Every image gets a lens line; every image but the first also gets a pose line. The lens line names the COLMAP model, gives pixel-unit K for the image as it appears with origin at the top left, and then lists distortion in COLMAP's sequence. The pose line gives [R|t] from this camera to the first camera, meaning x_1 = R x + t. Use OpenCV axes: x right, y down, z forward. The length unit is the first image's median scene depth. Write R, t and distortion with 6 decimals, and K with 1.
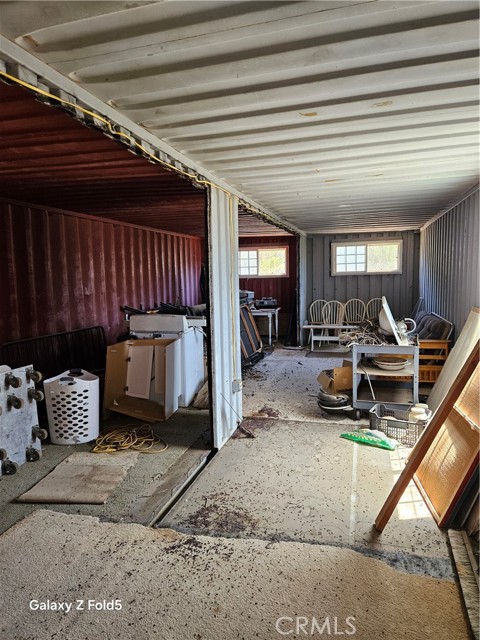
lens RADIAL K [[423.3, 0, 245.0], [0, 423.3, 318.0], [0, 0, 1]] dist [0.083603, -0.077372]
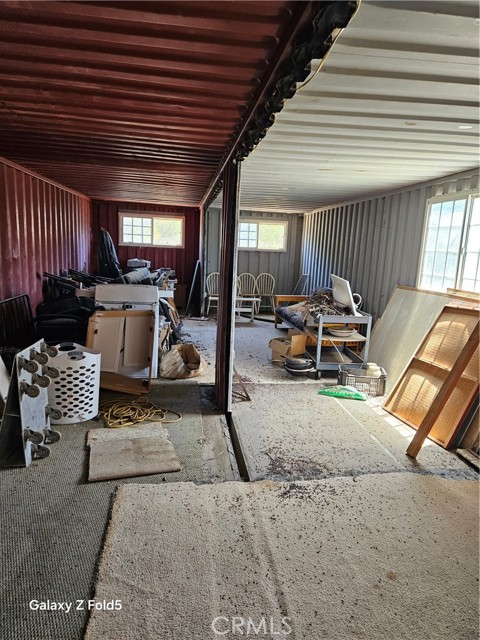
lens RADIAL K [[423.3, 0, 245.0], [0, 423.3, 318.0], [0, 0, 1]] dist [0.083603, -0.077372]
pose [[0.920482, -0.004497, 0.390759, -0.413718], [-0.022418, 0.997680, 0.064288, -0.000135], [-0.390141, -0.067936, 0.918245, 0.019694]]
